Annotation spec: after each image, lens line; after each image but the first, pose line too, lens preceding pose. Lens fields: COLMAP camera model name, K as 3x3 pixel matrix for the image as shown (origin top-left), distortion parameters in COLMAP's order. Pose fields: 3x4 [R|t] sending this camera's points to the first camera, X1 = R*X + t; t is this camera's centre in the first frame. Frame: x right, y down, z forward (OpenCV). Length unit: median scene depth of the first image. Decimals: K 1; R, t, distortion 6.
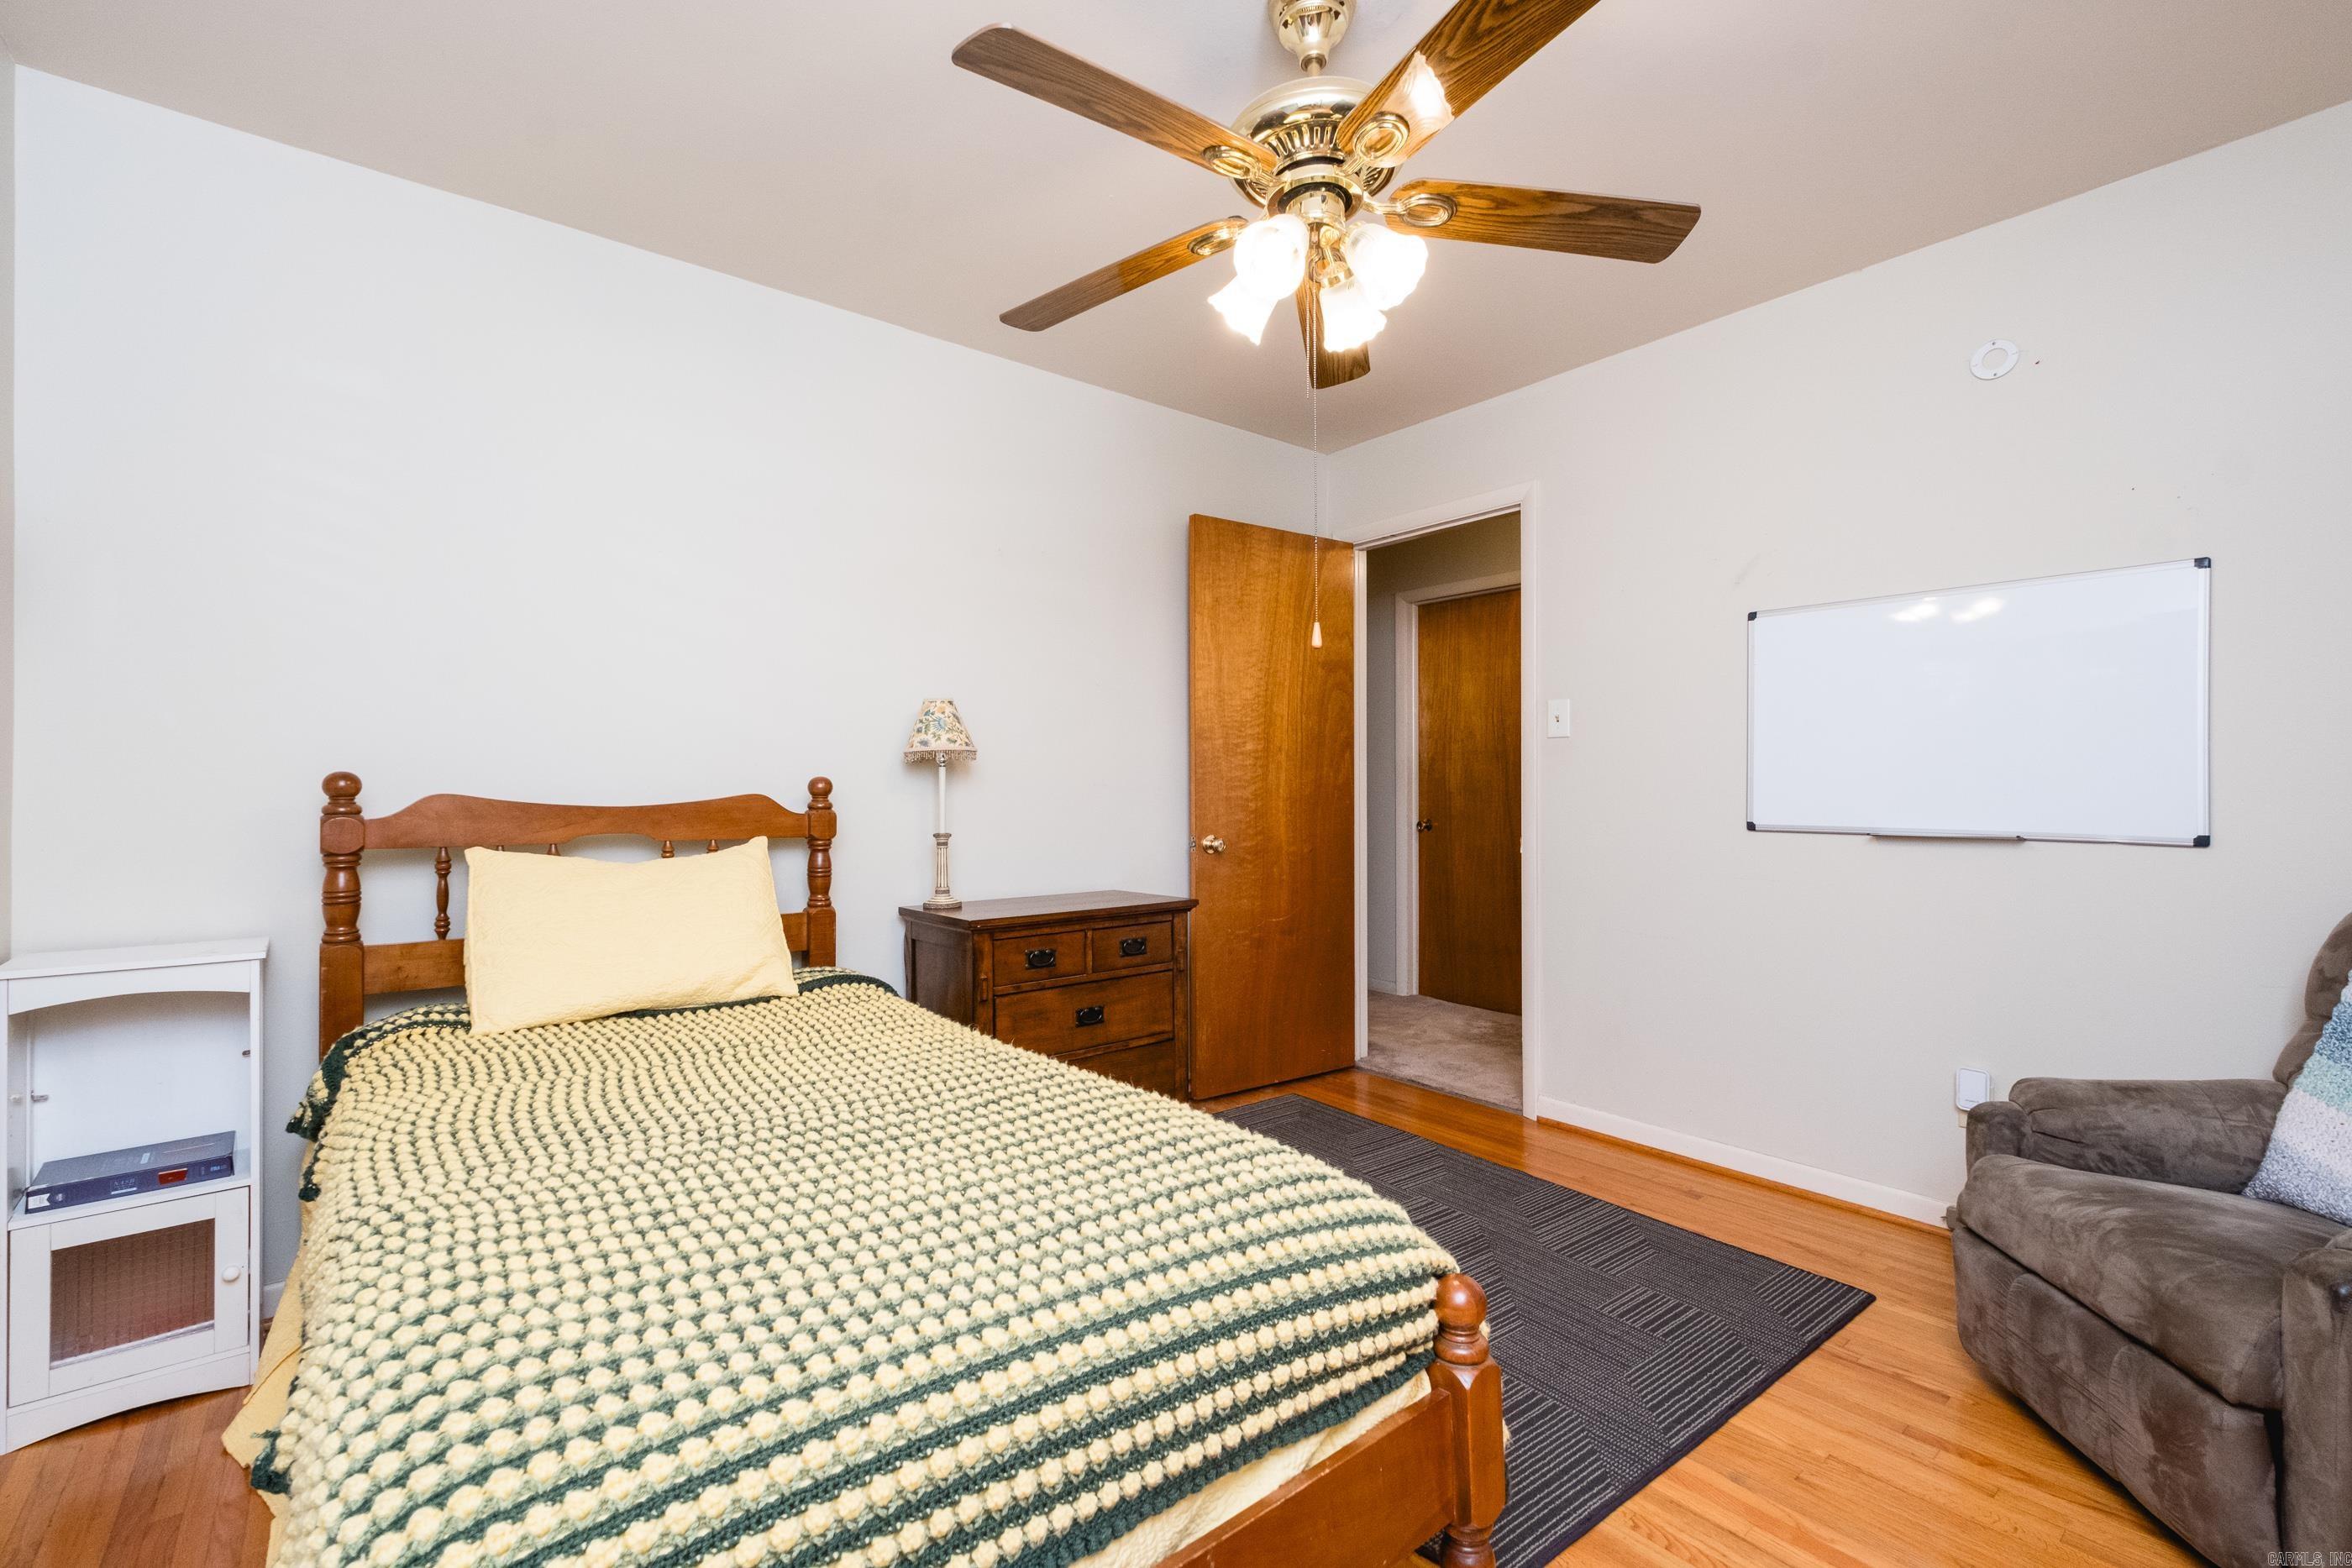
lens RADIAL K [[1039.7, 0, 1194.7], [0, 1039.7, 783.8], [0, 0, 1]] dist [0.002506, -0.000227]
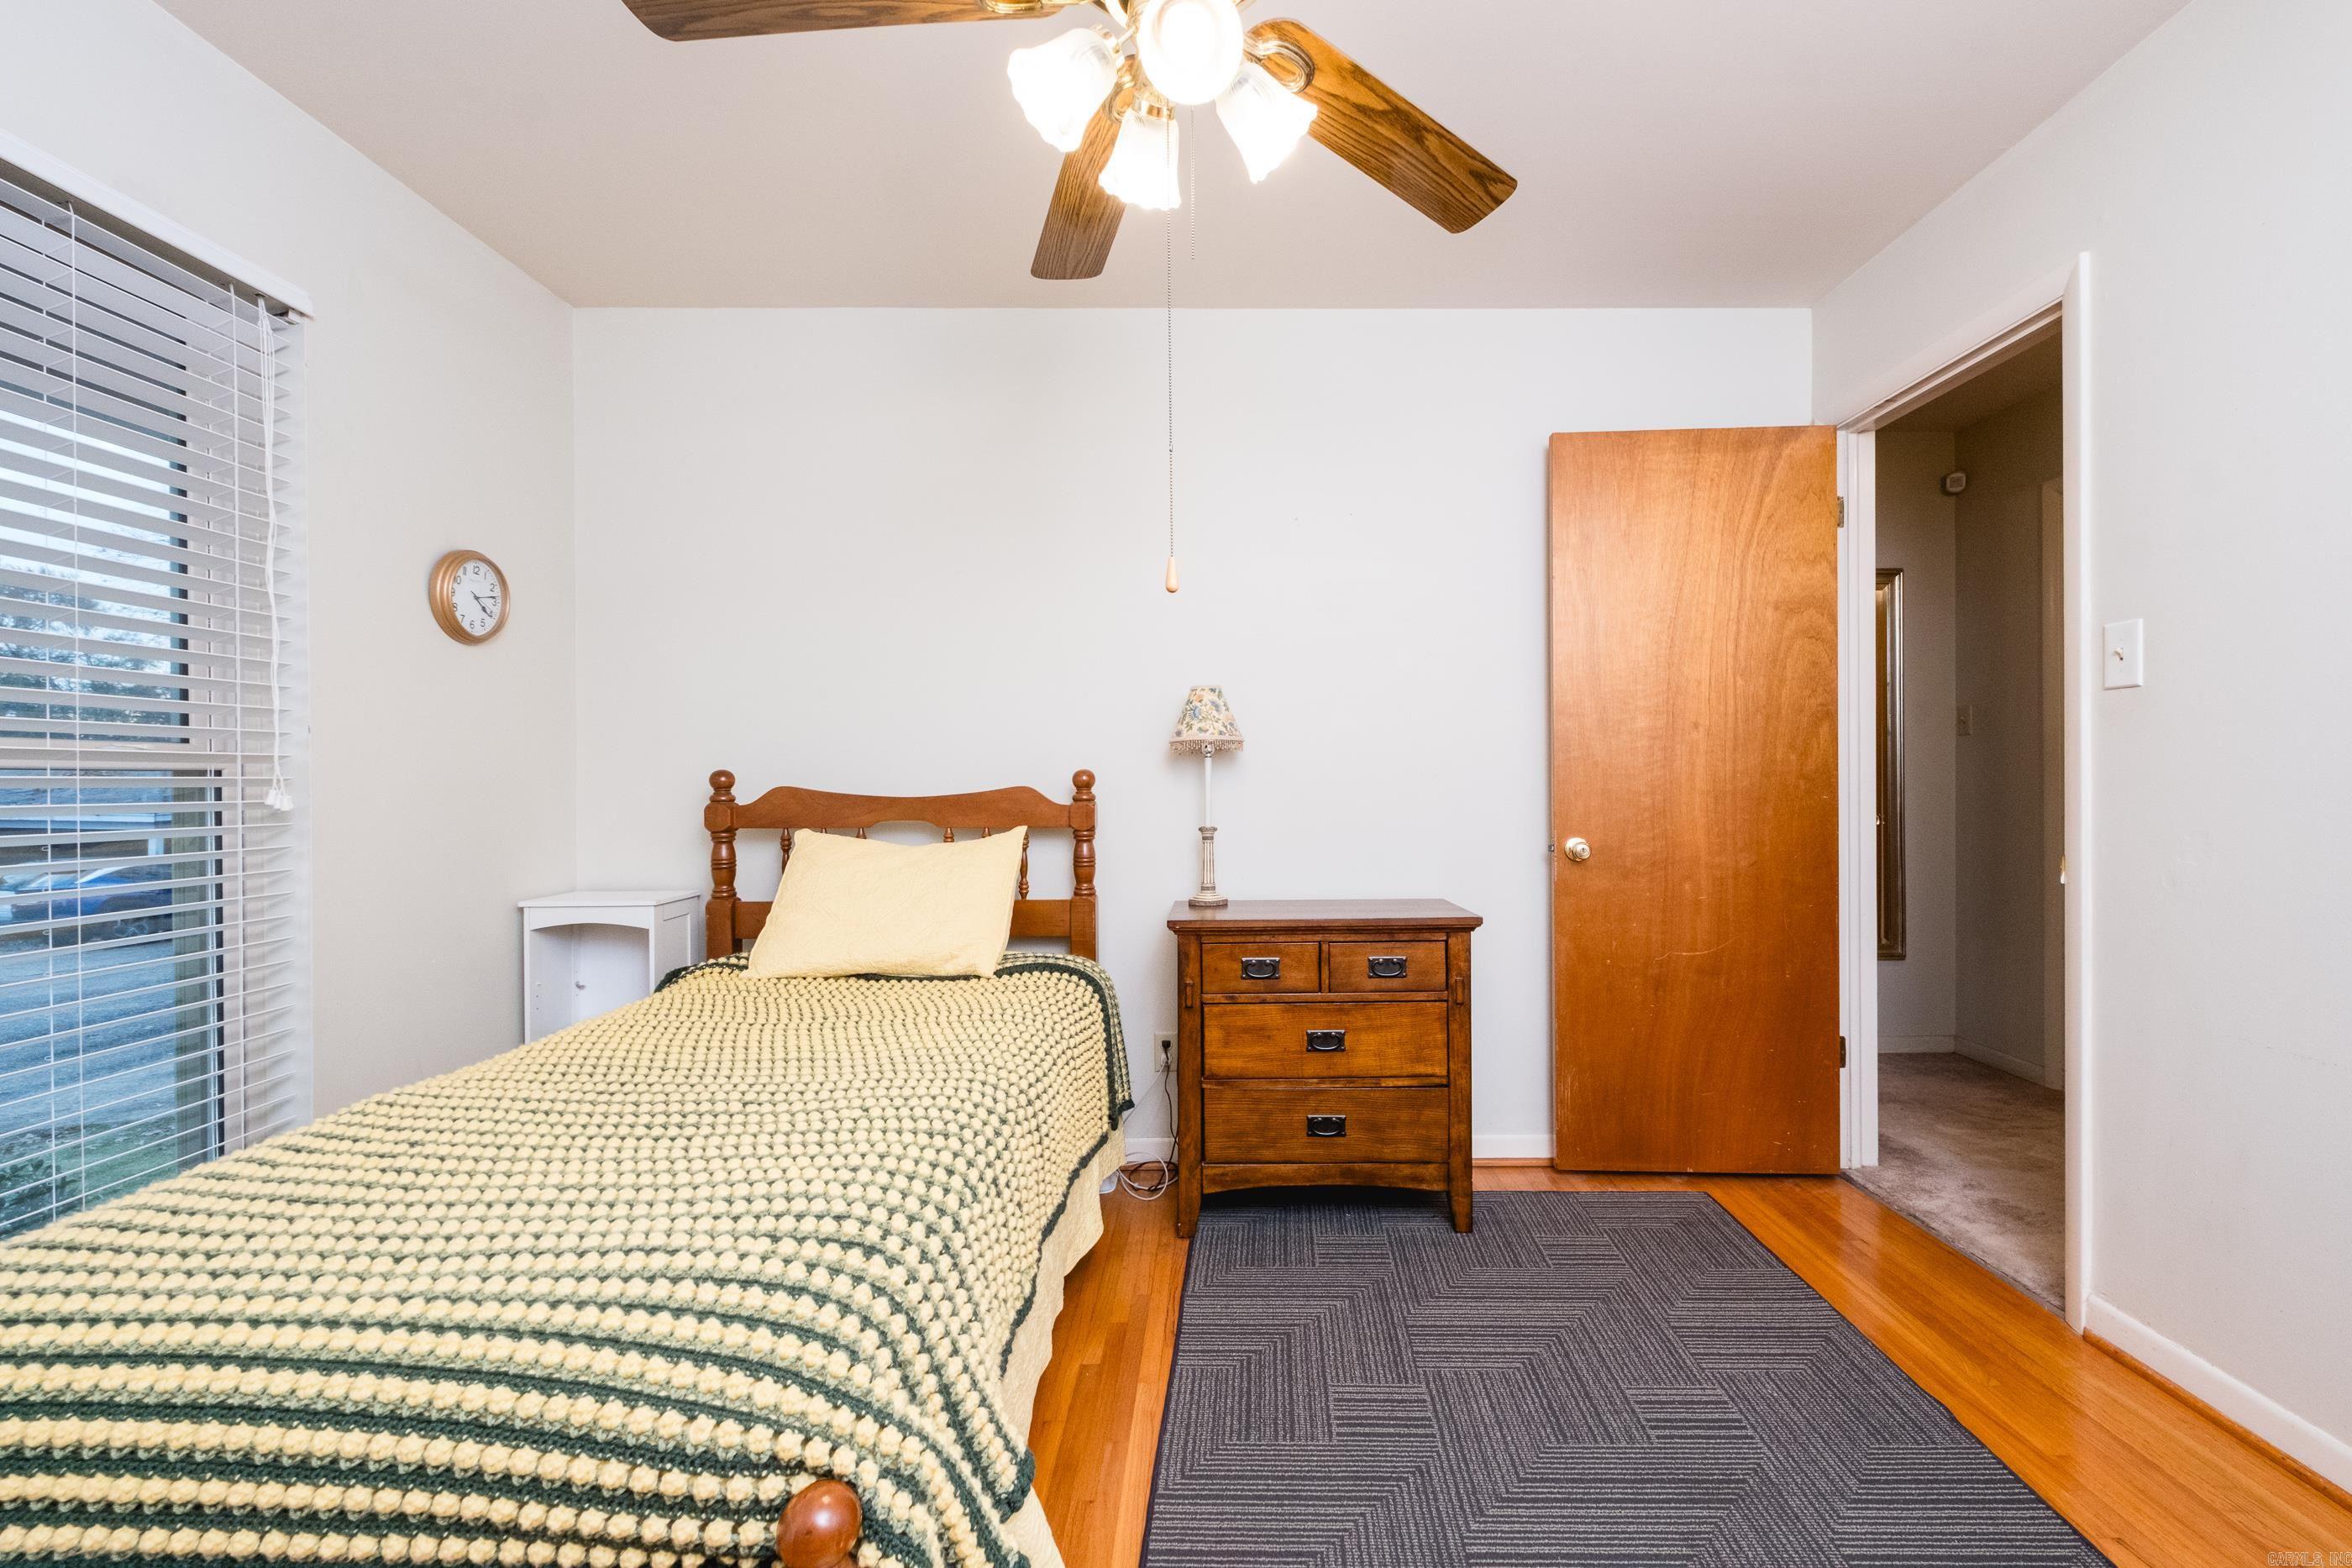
lens RADIAL K [[1039.7, 0, 1187.8], [0, 1039.7, 785.0], [0, 0, 1]] dist [0.002506, -0.000227]
pose [[0.770612, 0.000084, -0.637305, 0.377239], [0.006873, 0.999941, 0.008441, 0.000779], [0.637268, -0.010885, 0.770566, 0.268584]]
